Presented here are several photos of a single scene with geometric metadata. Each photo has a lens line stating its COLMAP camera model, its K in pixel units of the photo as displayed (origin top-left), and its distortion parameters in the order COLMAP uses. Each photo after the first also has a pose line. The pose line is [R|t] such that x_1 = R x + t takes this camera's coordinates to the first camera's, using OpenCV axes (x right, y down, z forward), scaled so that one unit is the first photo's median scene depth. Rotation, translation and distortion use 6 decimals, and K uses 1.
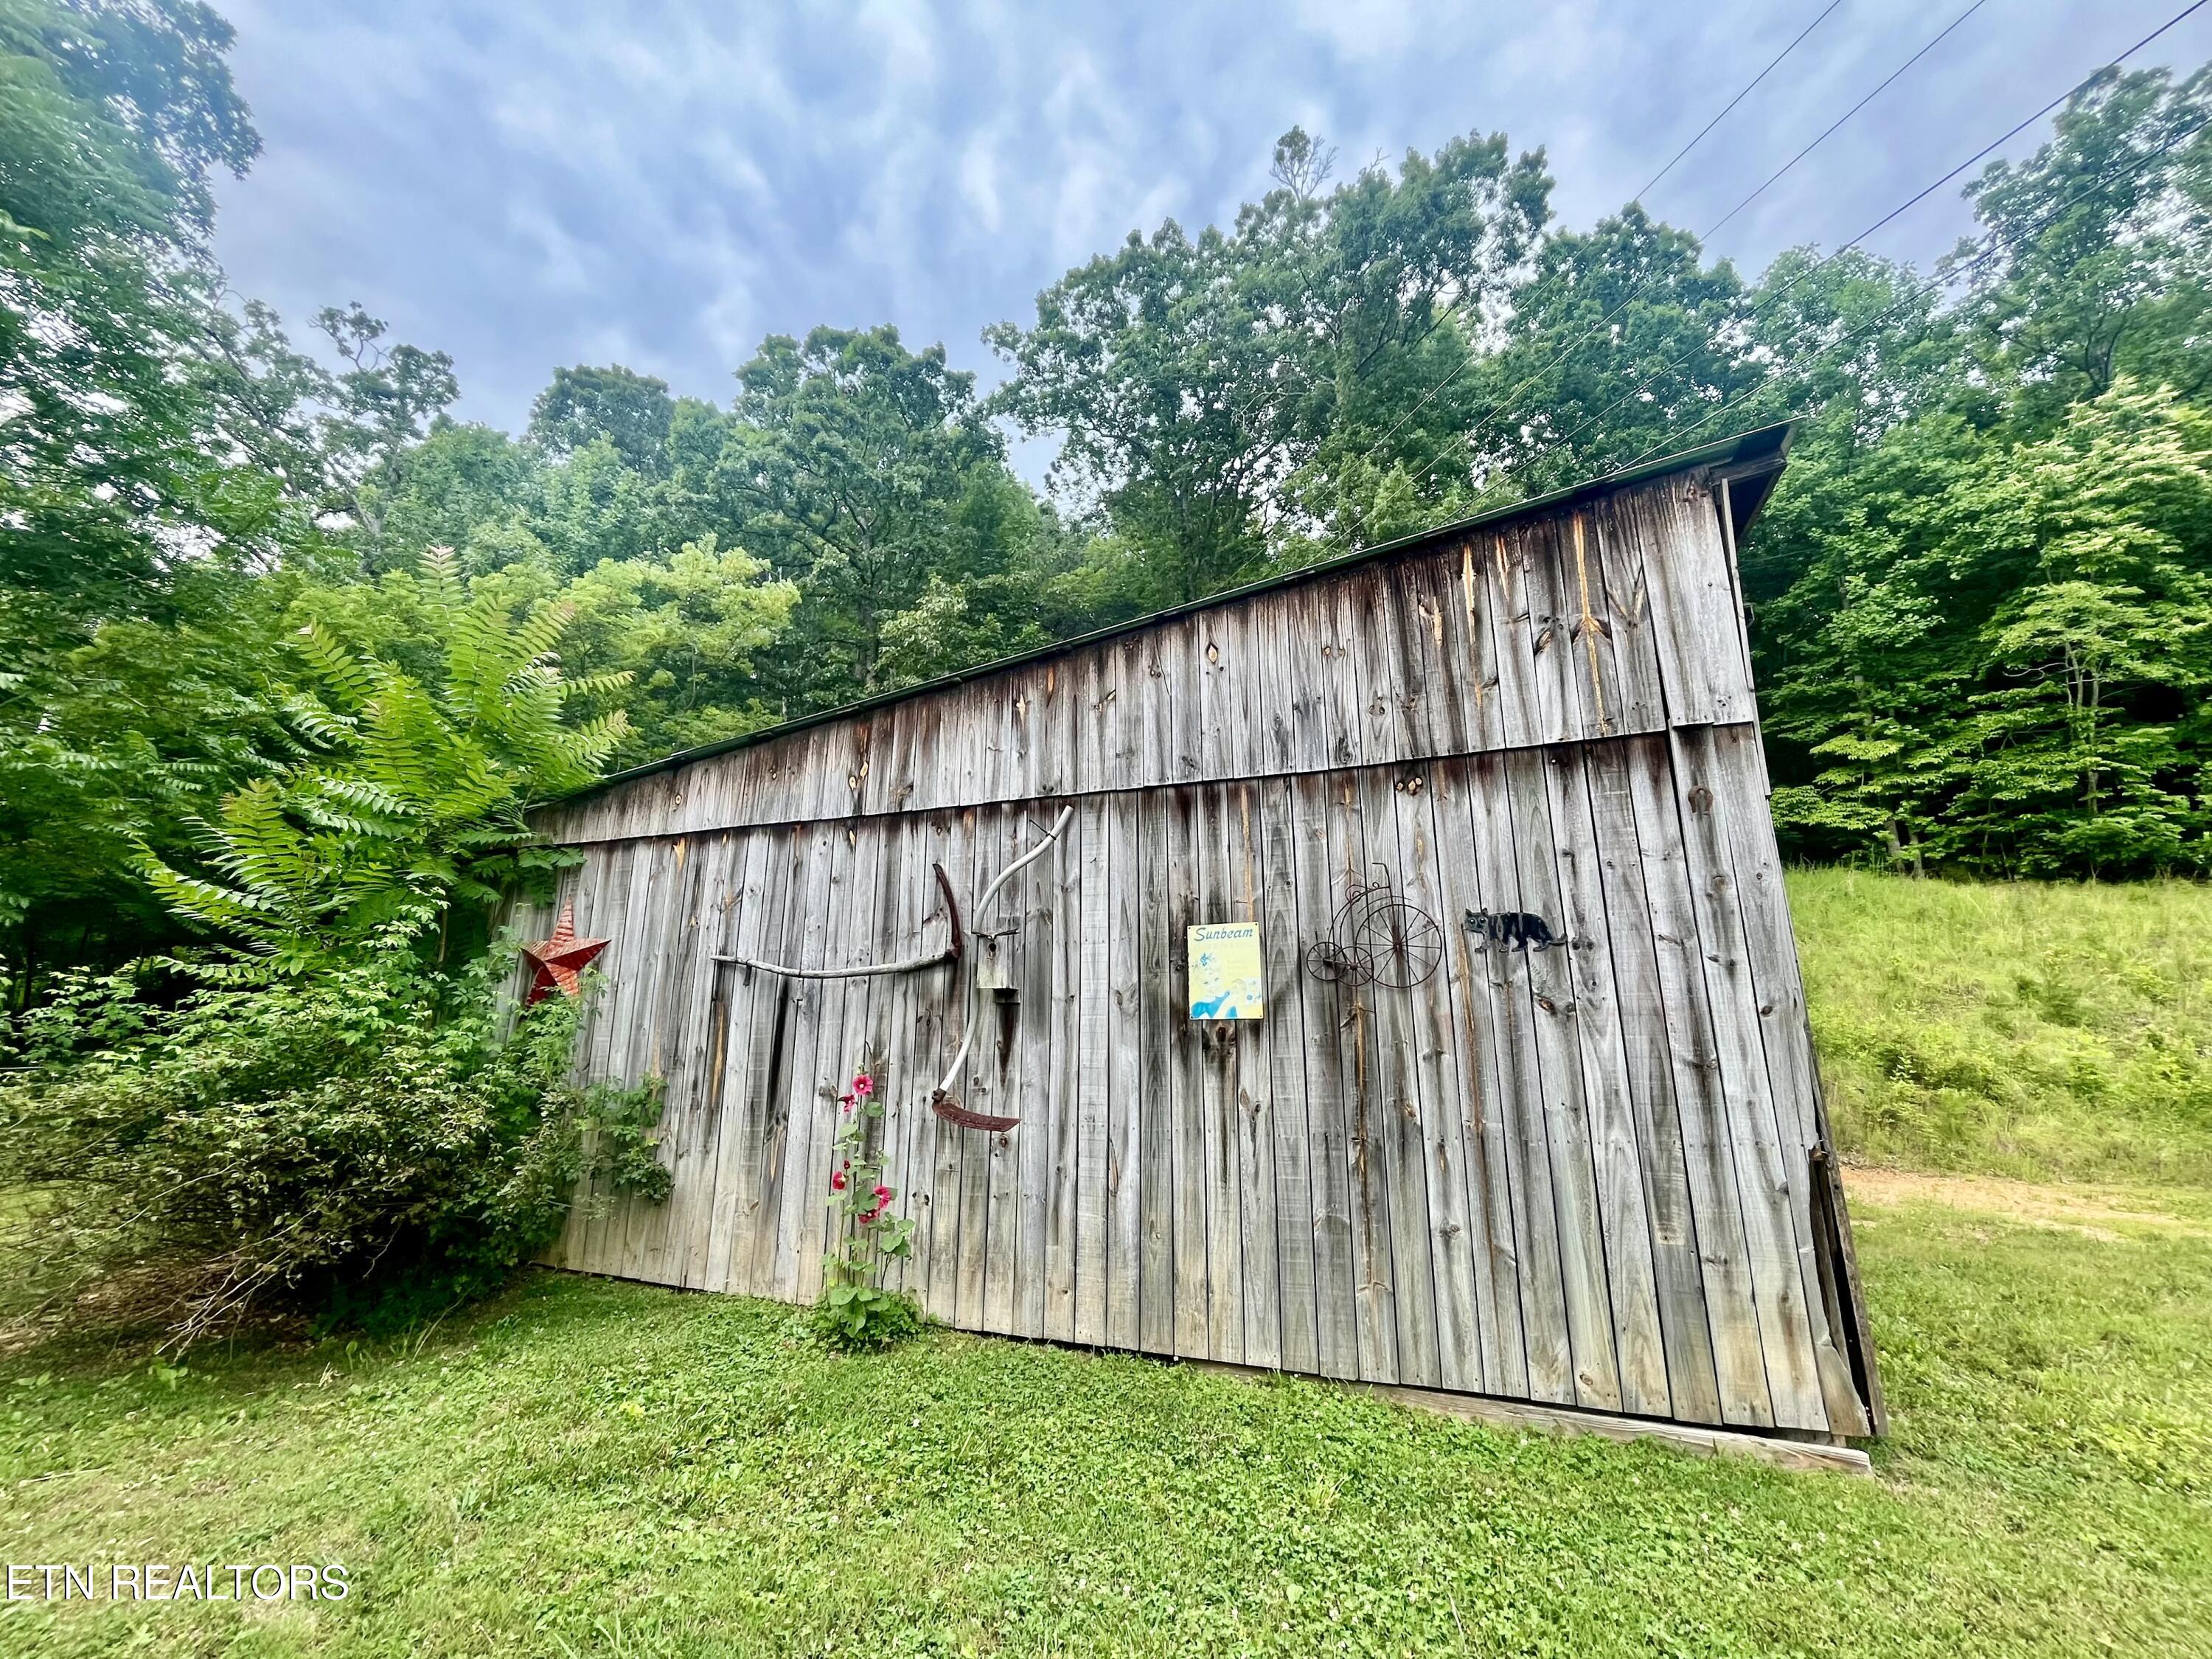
lens RADIAL K [[904.4, 0, 1101.2], [0, 904.4, 825.3], [0, 0, 1]] dist [-0.002378, 0.000103]
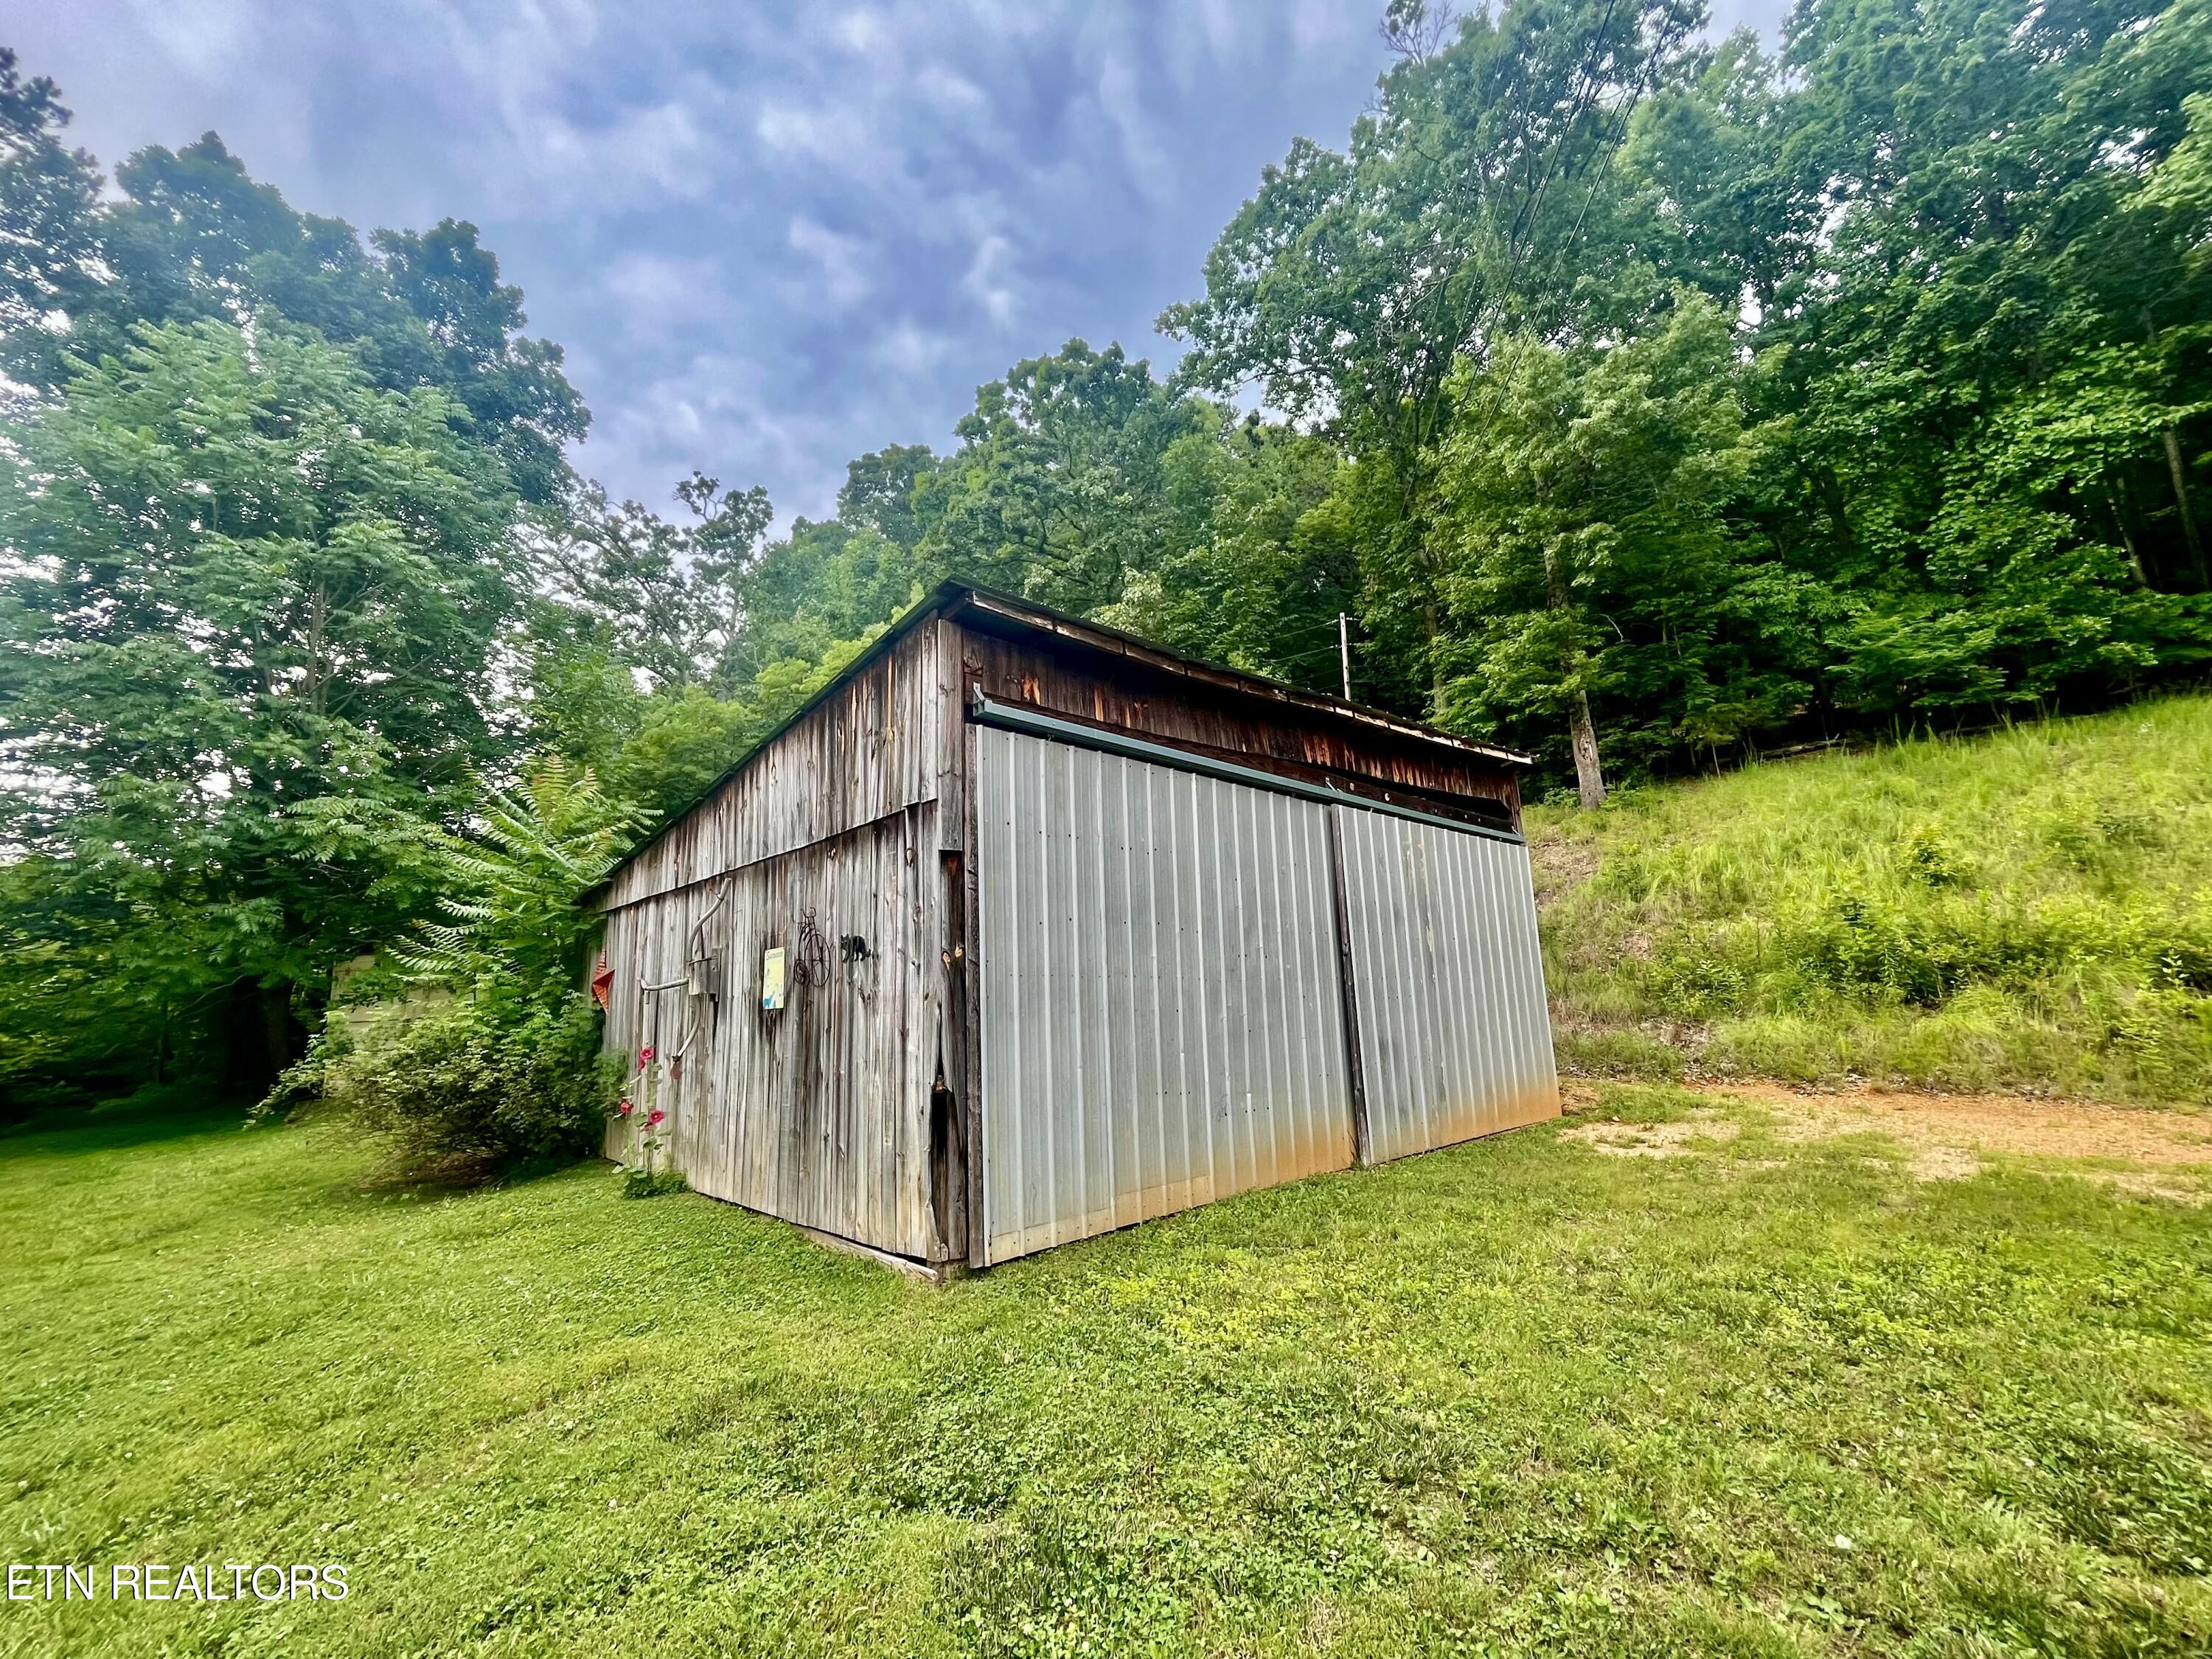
lens RADIAL K [[904.4, 0, 1101.2], [0, 904.4, 825.3], [0, 0, 1]] dist [-0.002378, 0.000103]
pose [[0.903676, -0.128322, -0.408538, 0.239165], [0.153725, 0.987664, 0.029809, -0.011620], [0.399673, -0.089740, 0.912254, -0.035130]]
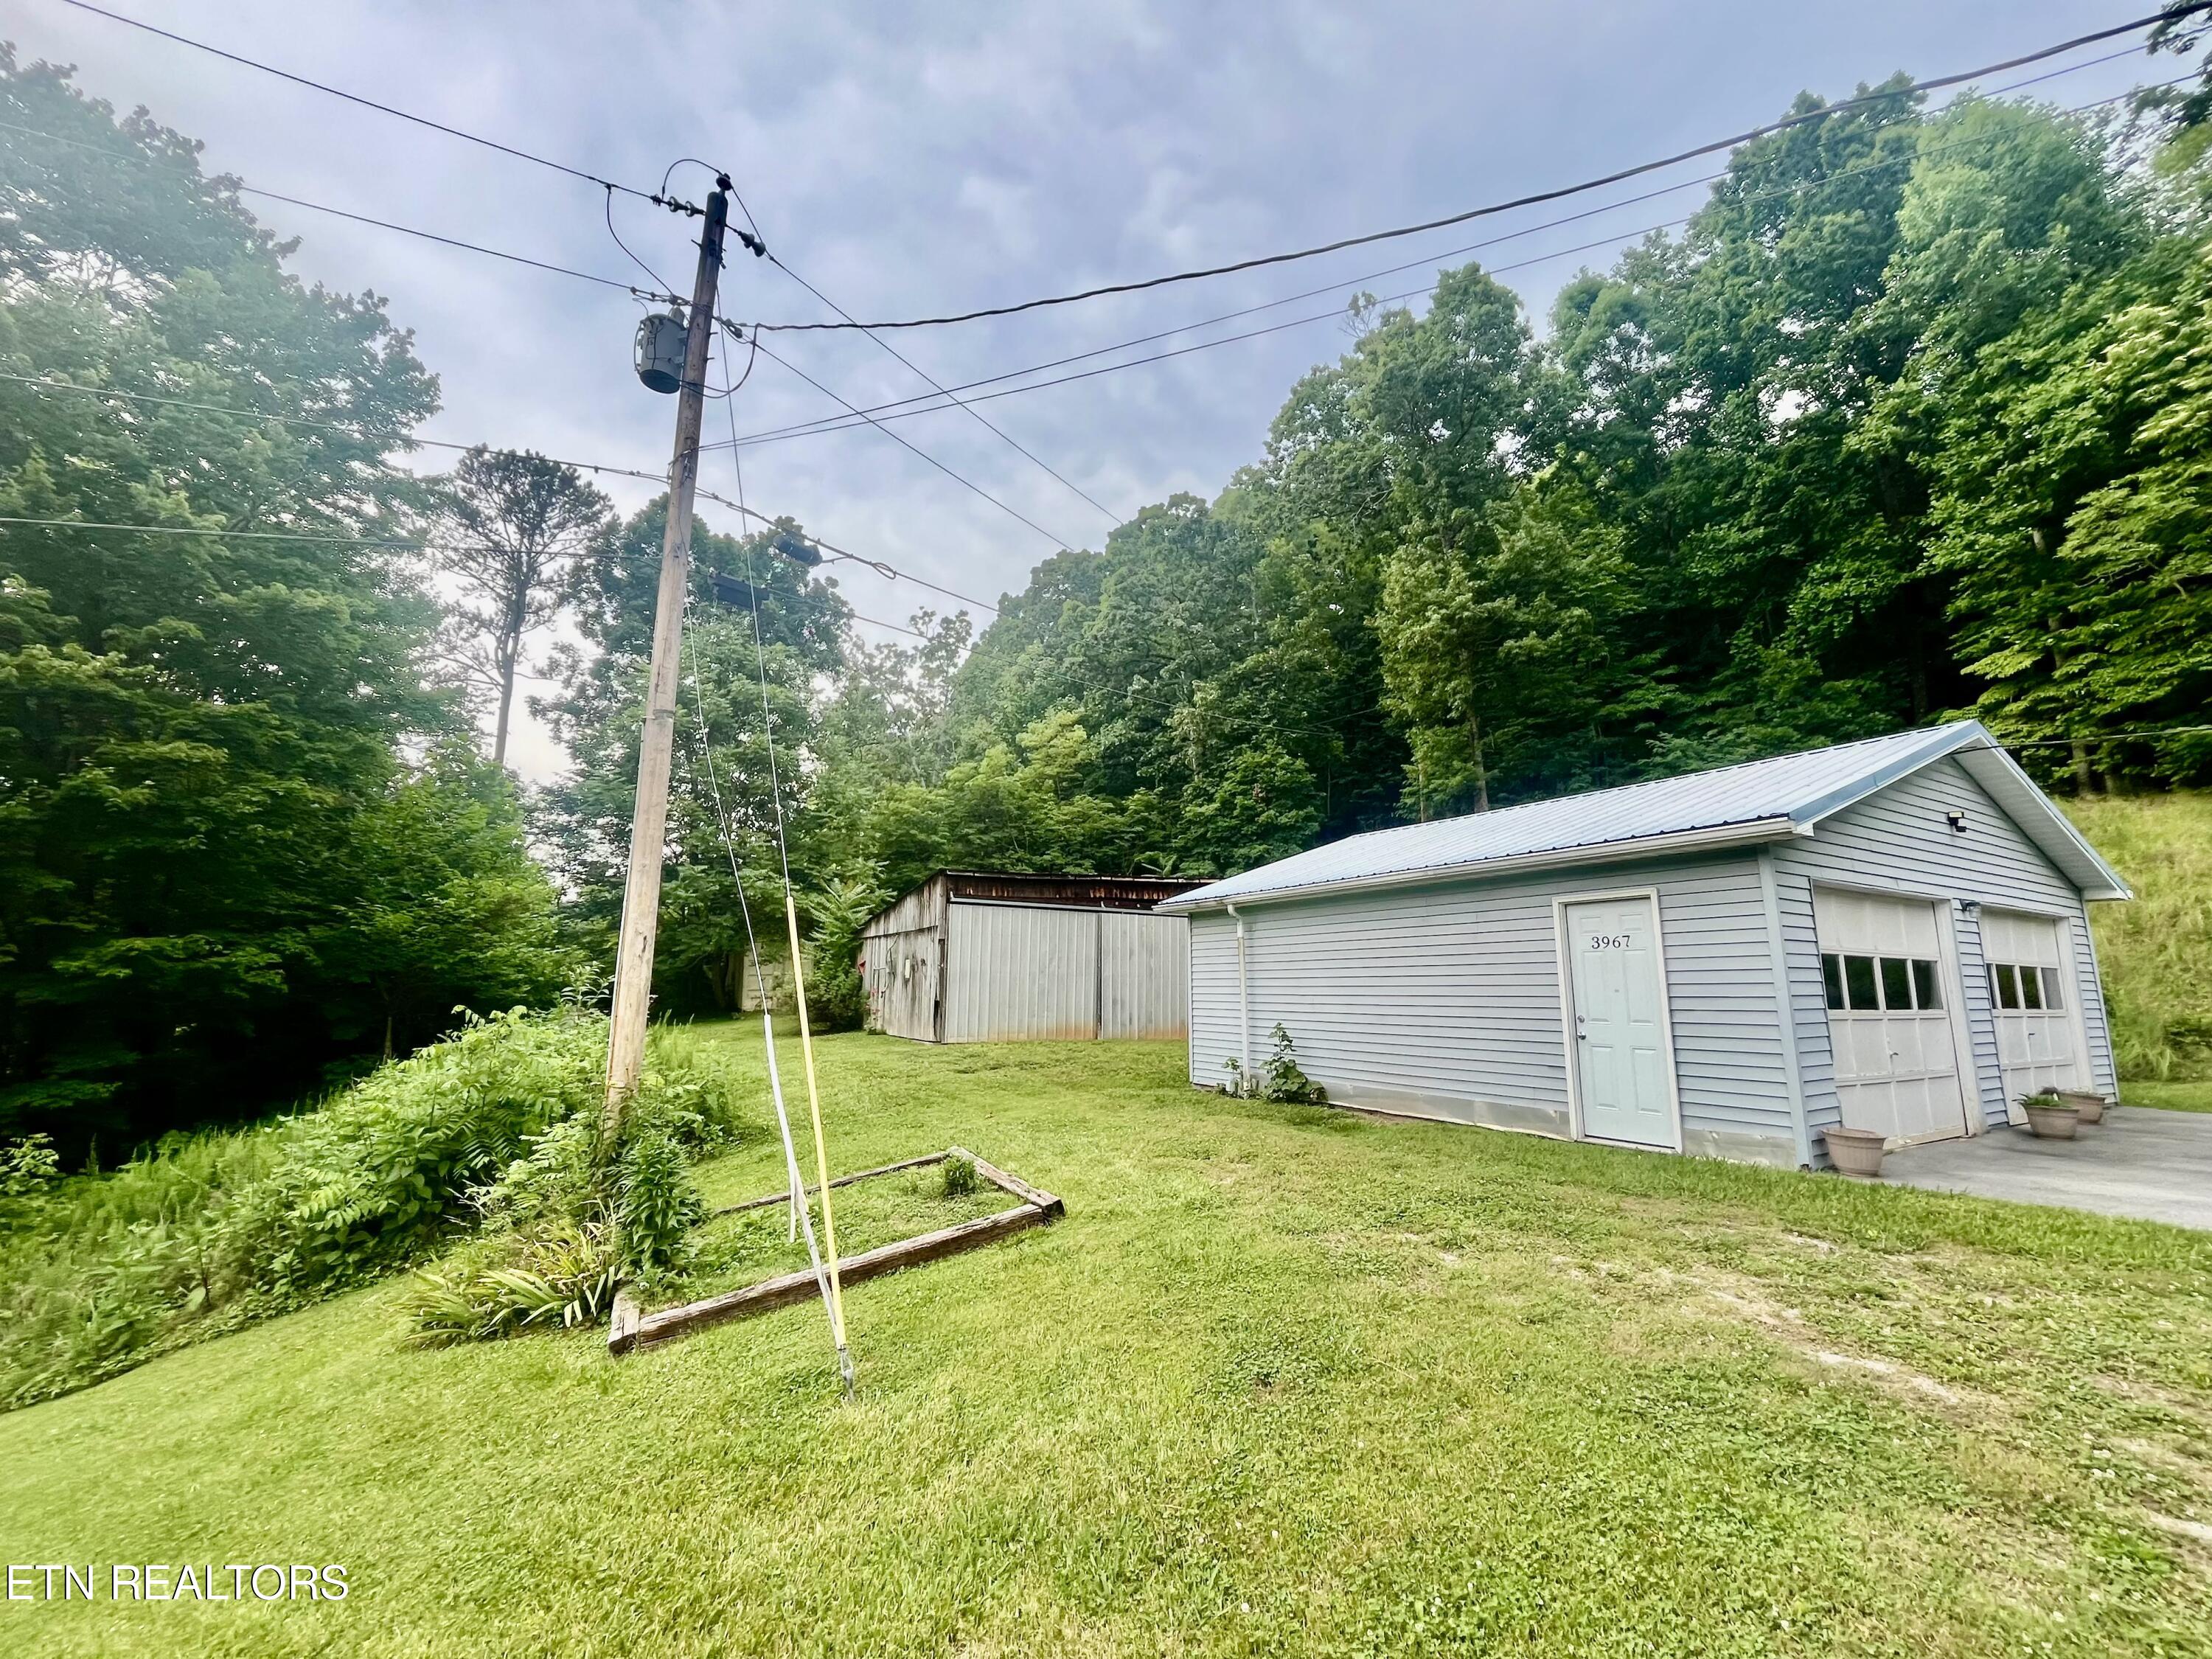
lens RADIAL K [[898.7, 0, 1105.0], [0, 898.7, 842.8], [0, 0, 1]] dist [0.000315, 0.000093]
pose [[0.773881, -0.106072, -0.624385, 0.773512], [0.161961, 0.986239, 0.033194, -0.097253], [0.612272, -0.126815, 0.780411, -0.402927]]
